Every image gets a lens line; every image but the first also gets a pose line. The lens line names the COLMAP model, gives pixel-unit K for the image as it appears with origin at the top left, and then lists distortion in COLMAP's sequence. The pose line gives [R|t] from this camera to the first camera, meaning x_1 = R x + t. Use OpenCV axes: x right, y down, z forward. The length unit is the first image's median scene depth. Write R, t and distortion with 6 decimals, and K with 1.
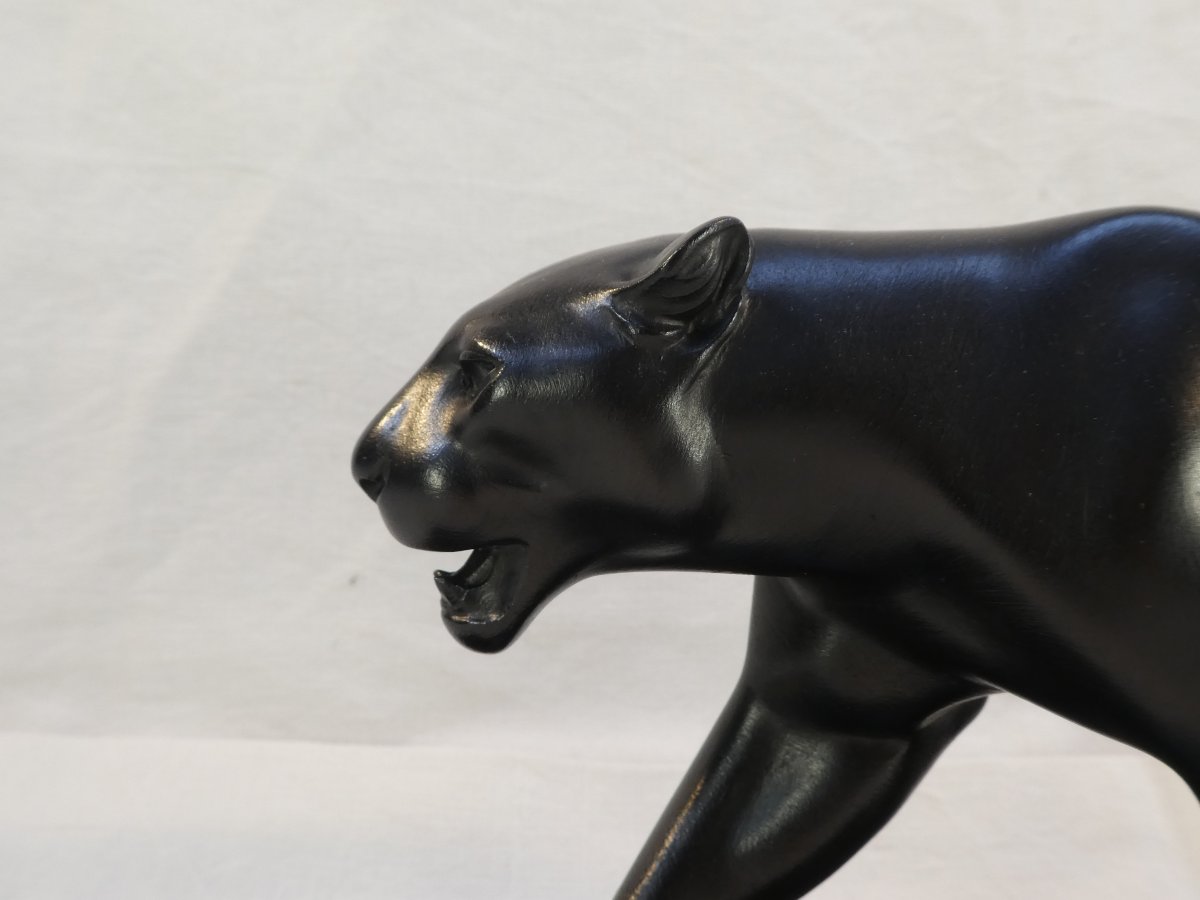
lens RADIAL K [[1182.3, 0, 600.0], [0, 1182.3, 450.0], [0, 0, 1]] dist [-0.032657, 0.016749]
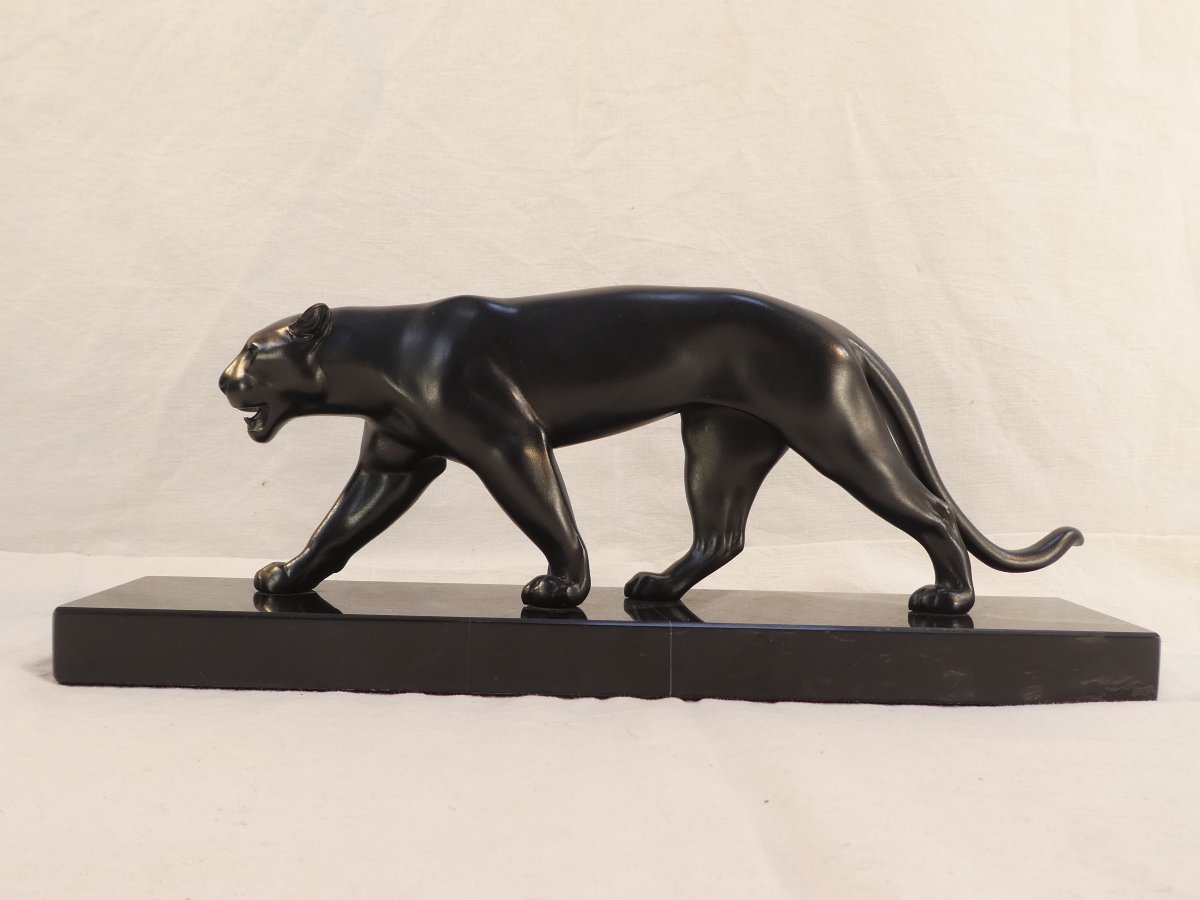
lens RADIAL K [[1182.3, 0, 600.0], [0, 1182.3, 450.0], [0, 0, 1]] dist [-0.032657, 0.016749]
pose [[0.998927, -0.028287, -0.036664, 0.467270], [0.025340, 0.996593, -0.078482, 0.234255], [0.038759, 0.077468, 0.996241, -1.063265]]
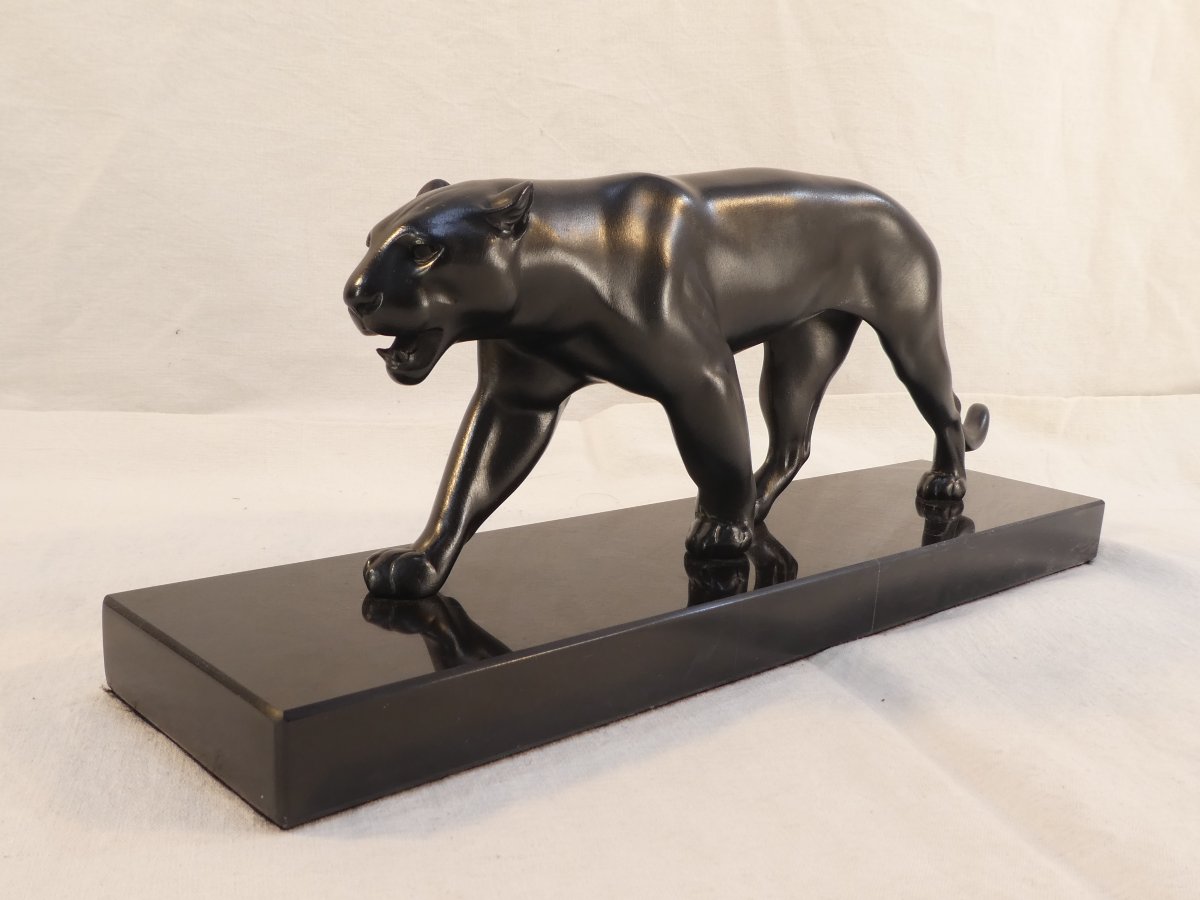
lens RADIAL K [[1182.3, 0, 600.0], [0, 1182.3, 450.0], [0, 0, 1]] dist [-0.032657, 0.016749]
pose [[0.978459, -0.026129, 0.204779, 0.071427], [0.002473, 0.993370, 0.114934, 0.084172], [-0.206424, -0.111951, 0.972037, -1.070880]]
